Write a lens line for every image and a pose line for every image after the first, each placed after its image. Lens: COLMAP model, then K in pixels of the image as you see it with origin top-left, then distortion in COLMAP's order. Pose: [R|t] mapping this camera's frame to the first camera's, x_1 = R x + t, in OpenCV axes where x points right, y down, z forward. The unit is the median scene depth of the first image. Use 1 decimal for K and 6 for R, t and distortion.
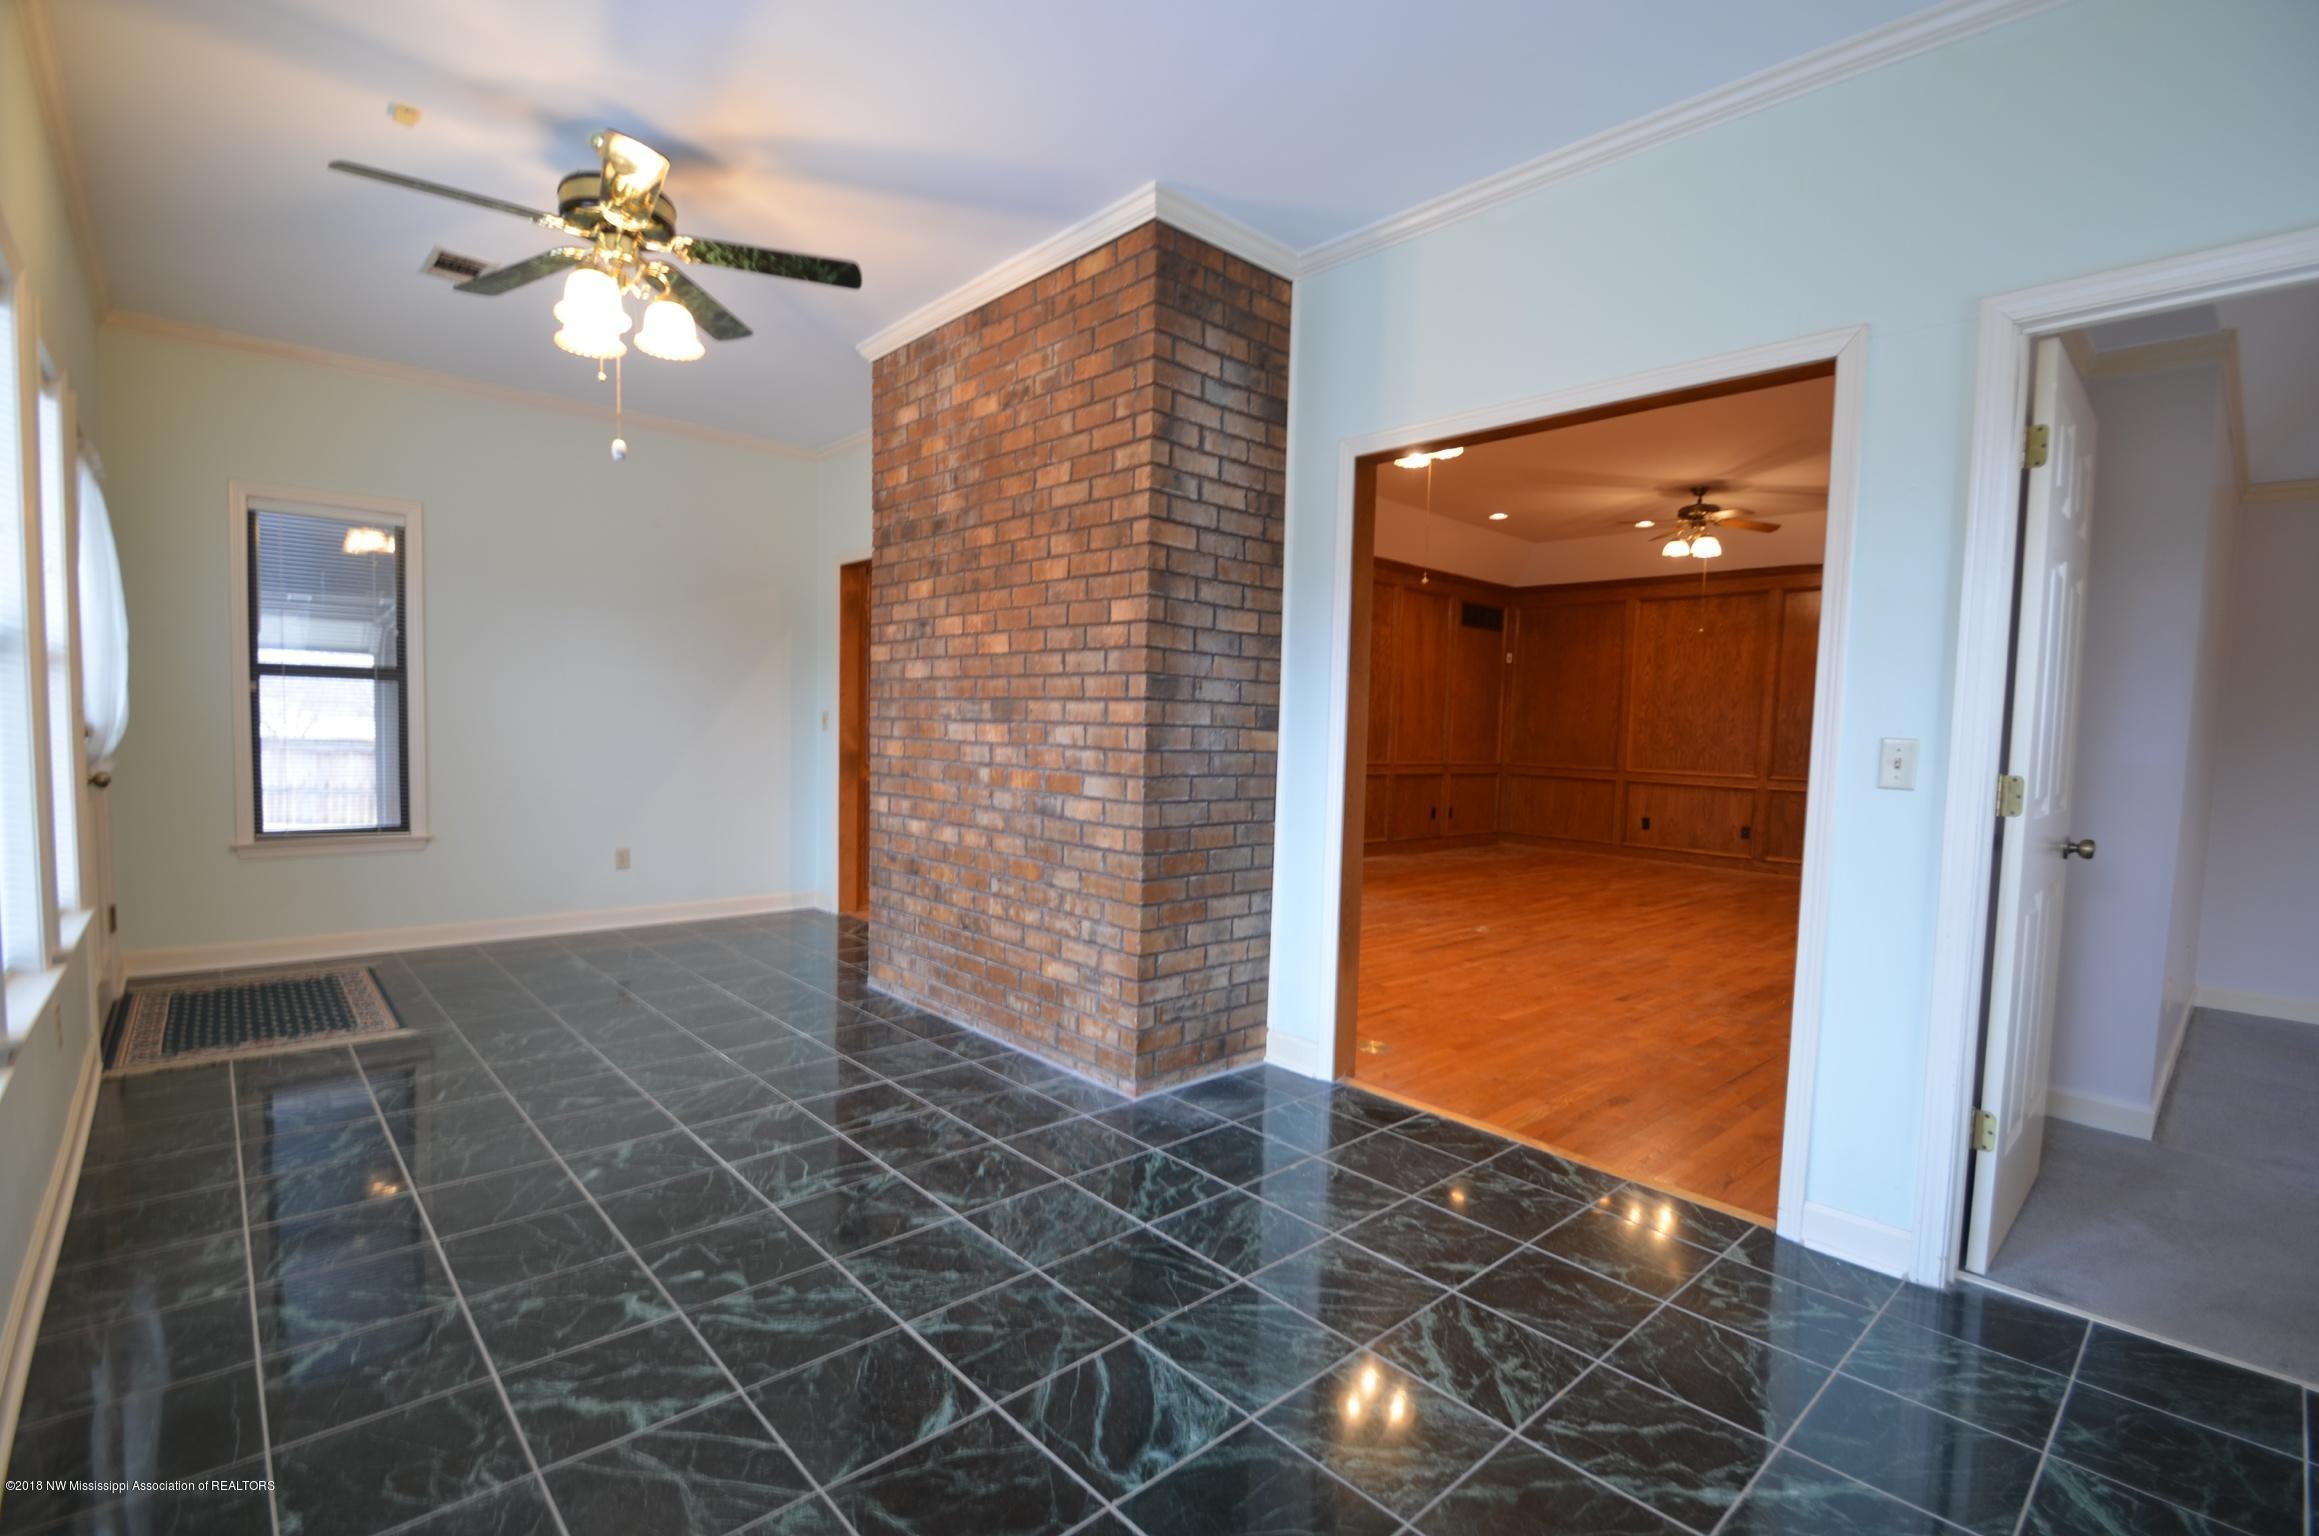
lens RADIAL K [[1014.8, 0, 1163.7], [0, 1014.8, 785.2], [0, 0, 1]] dist [-0.000315, -0.007895]
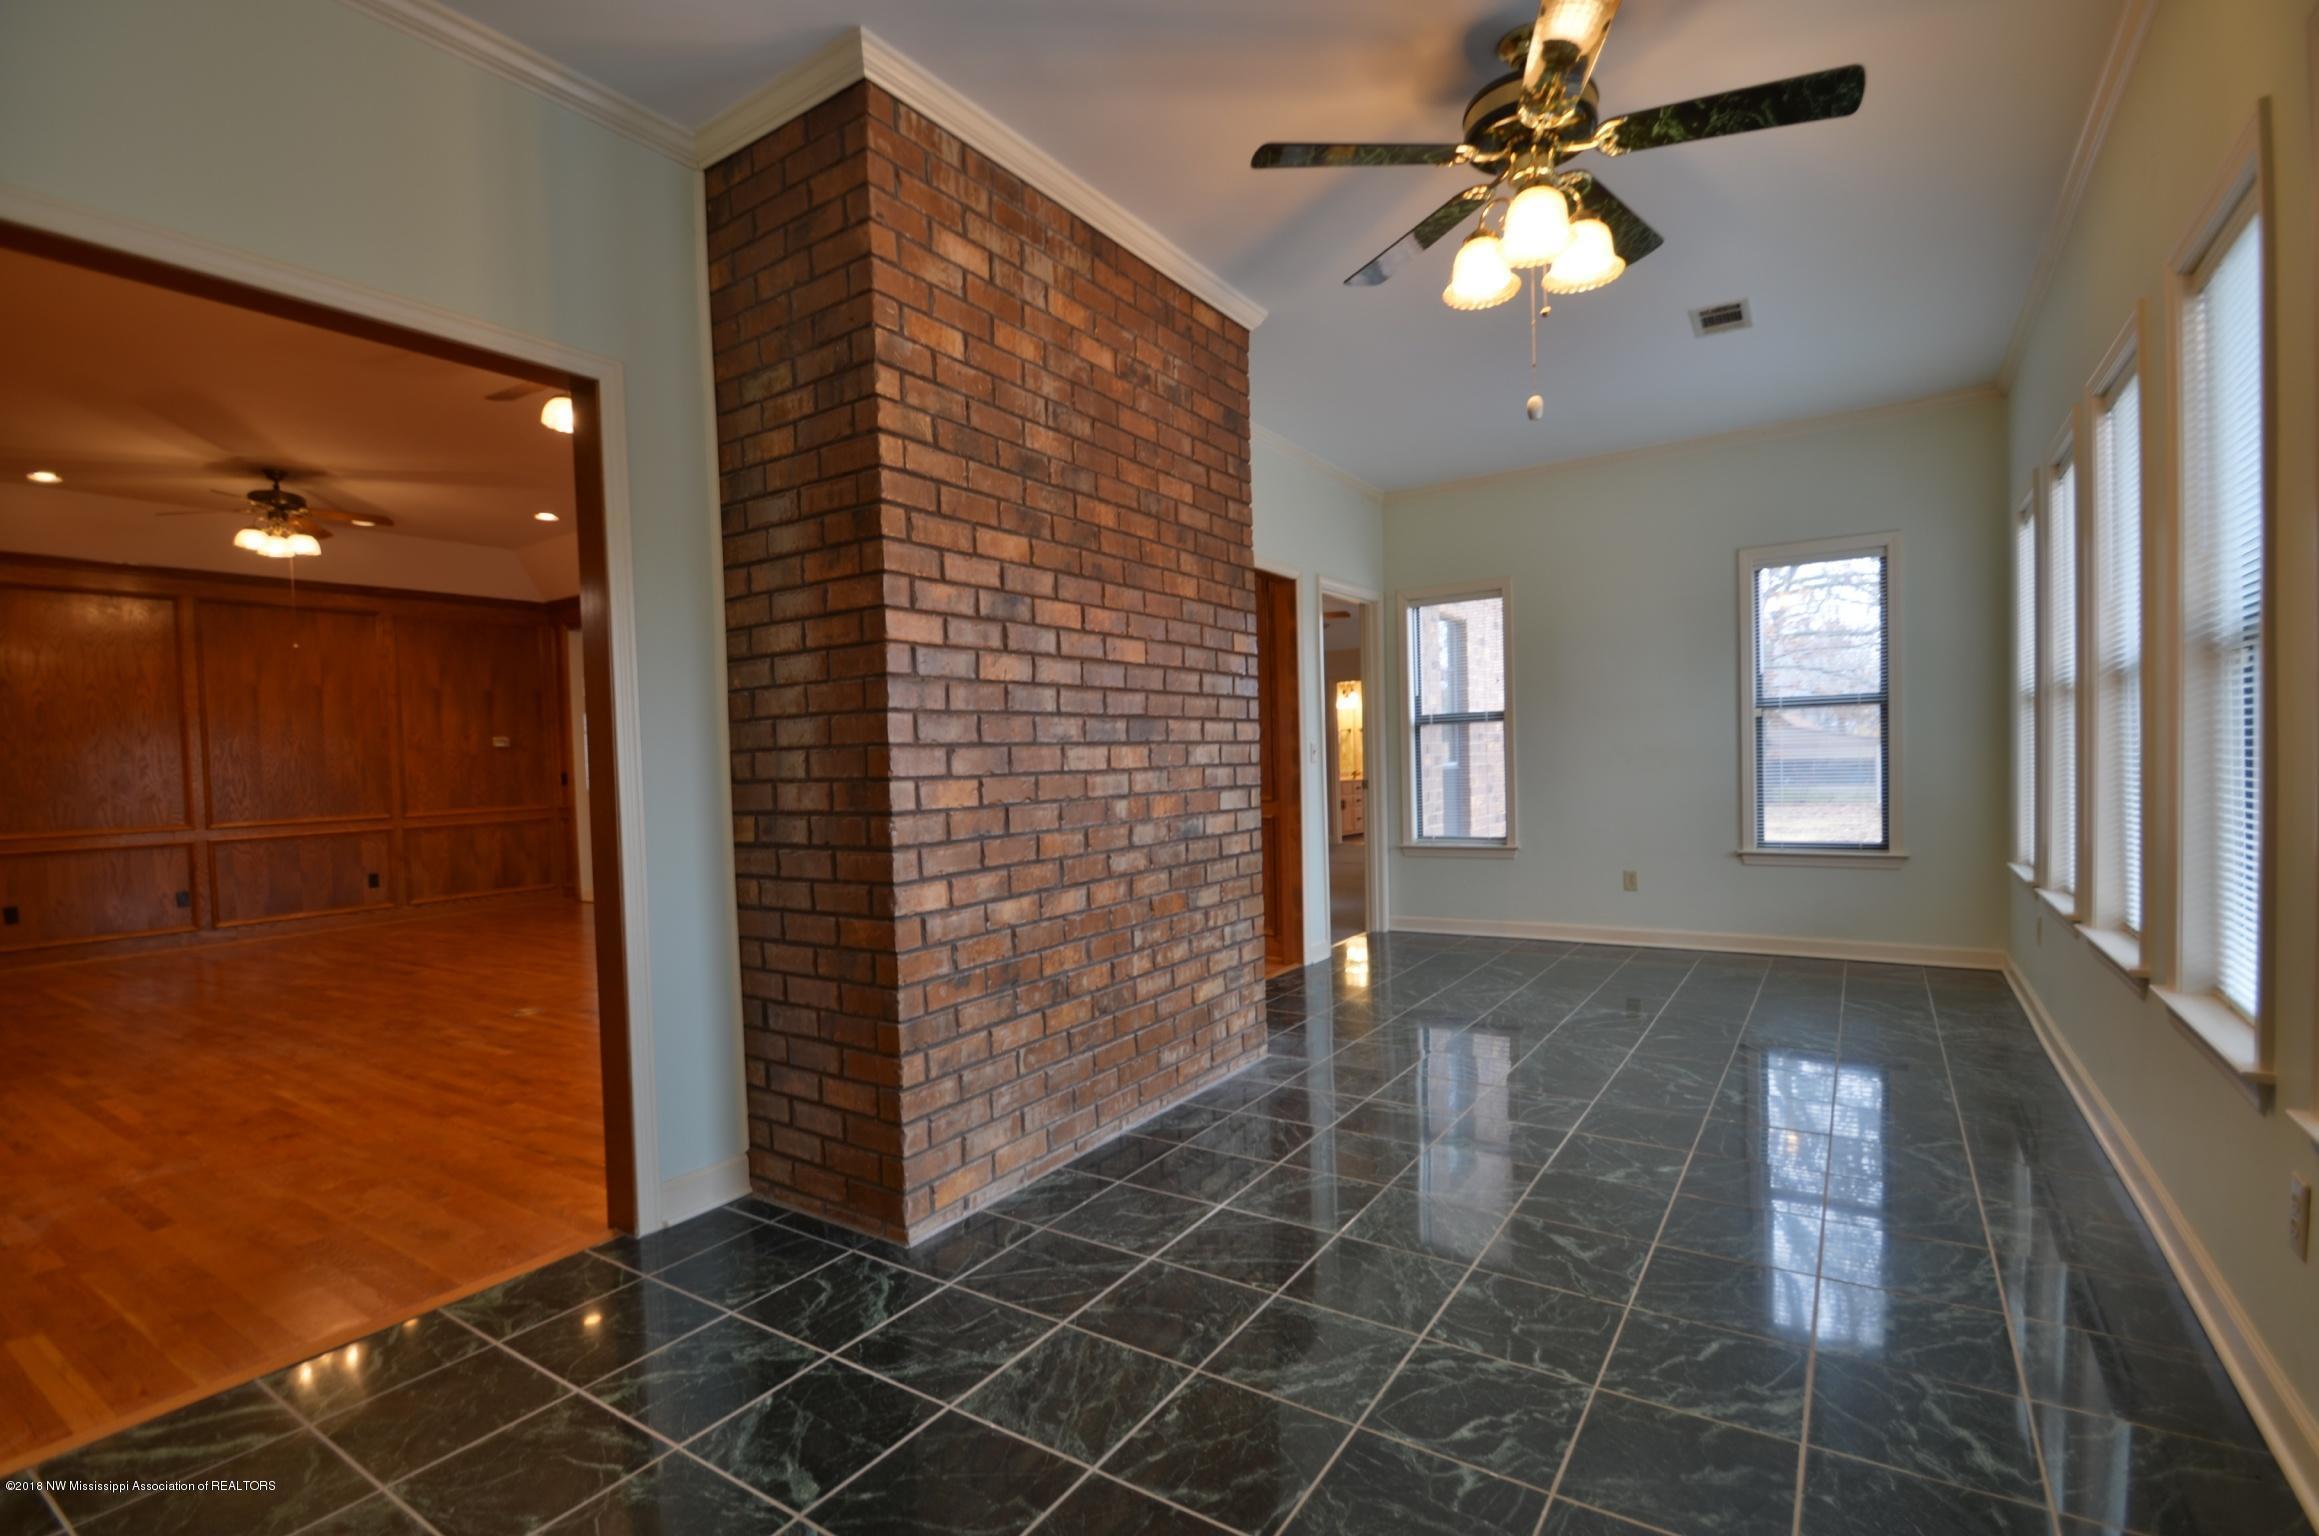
lens RADIAL K [[1014.8, 0, 1162.9], [0, 1014.8, 787.8], [0, 0, 1]] dist [-0.000315, -0.007895]
pose [[-0.208857, -0.047121, 0.976810, -1.064160], [0.082369, 0.994442, 0.065584, -0.084819], [-0.974471, 0.094157, -0.203814, 1.229832]]
